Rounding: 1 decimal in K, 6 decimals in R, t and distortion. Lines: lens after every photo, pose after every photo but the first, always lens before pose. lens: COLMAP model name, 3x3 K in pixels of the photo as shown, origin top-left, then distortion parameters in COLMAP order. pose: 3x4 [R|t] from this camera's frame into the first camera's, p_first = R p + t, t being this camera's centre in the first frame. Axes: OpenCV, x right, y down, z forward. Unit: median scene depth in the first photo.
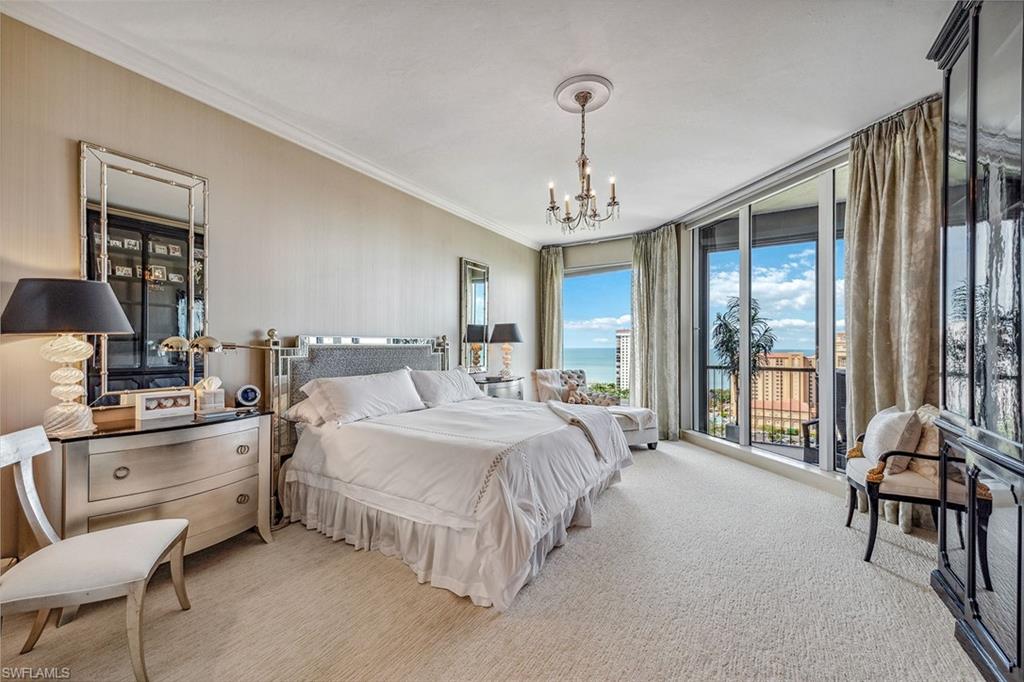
lens RADIAL K [[403.6, 0, 515.8], [0, 403.6, 343.4], [0, 0, 1]] dist [0.018811, 0.000062]
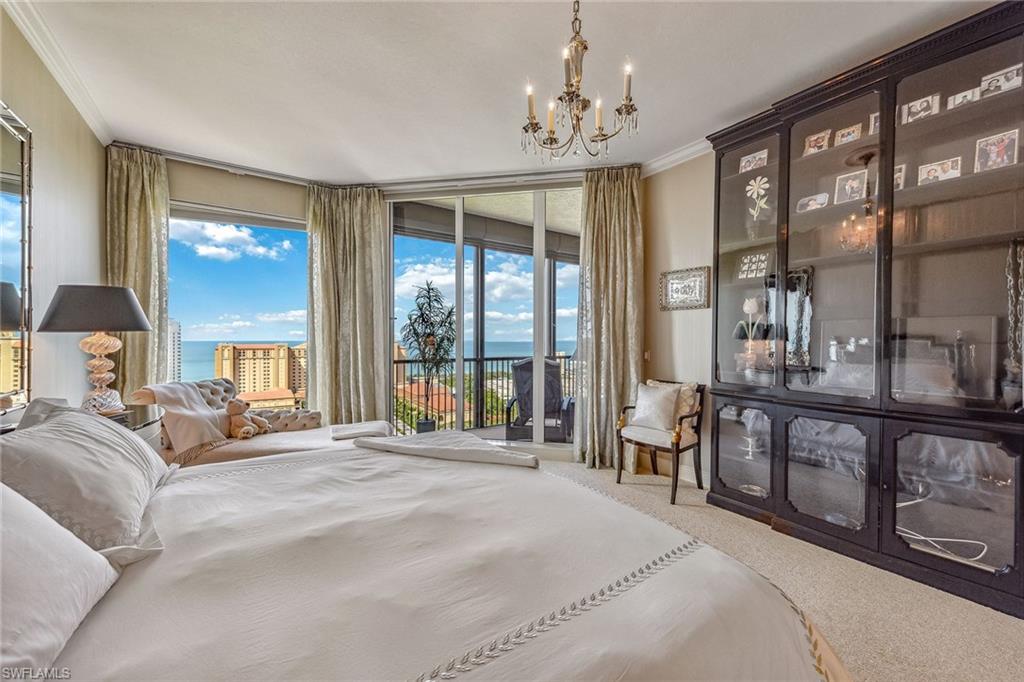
lens RADIAL K [[403.6, 0, 515.8], [0, 403.6, 343.4], [0, 0, 1]] dist [0.018811, 0.000062]
pose [[0.425349, -0.009997, 0.904974, -0.236910], [-0.006853, 0.999875, 0.014266, 0.002108], [-0.905003, -0.012270, 0.425228, 0.413673]]
